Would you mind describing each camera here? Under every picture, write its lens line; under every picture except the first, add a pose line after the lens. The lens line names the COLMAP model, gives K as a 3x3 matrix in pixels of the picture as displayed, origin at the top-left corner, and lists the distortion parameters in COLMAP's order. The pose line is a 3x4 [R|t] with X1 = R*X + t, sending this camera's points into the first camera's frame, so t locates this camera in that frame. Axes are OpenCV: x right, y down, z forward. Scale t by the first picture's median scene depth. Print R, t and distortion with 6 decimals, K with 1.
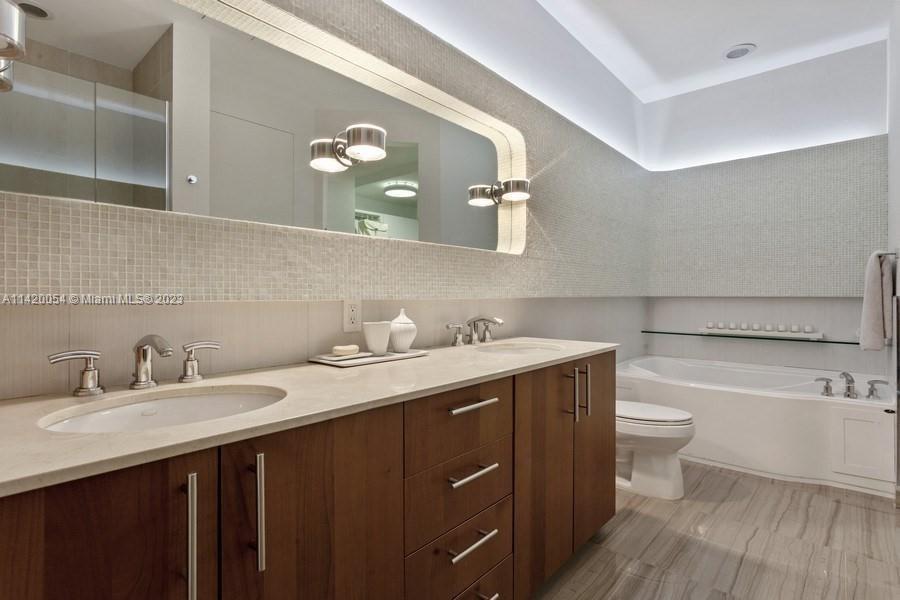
lens RADIAL K [[442.9, 0, 449.8], [0, 442.9, 295.7], [0, 0, 1]] dist [0.002000, 0.000667]
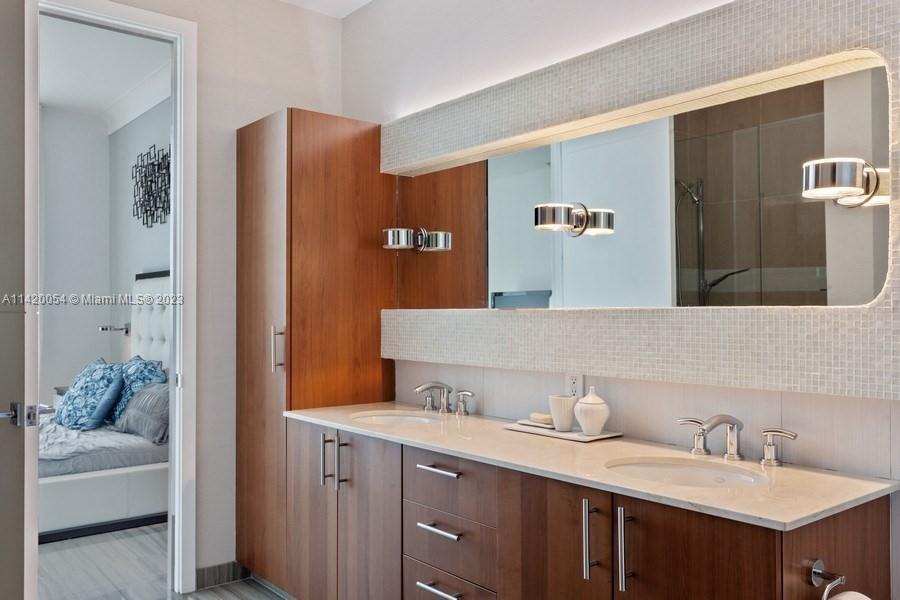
lens RADIAL K [[758.6, 0, 449.0], [0, 758.6, 302.9], [0, 0, 1]] dist [0.005393, 0.009622]
pose [[-0.178802, -0.010021, -0.983834, 1.422654], [0.008746, 0.999892, -0.011774, -0.120659], [0.983846, -0.010710, -0.178696, 0.975297]]
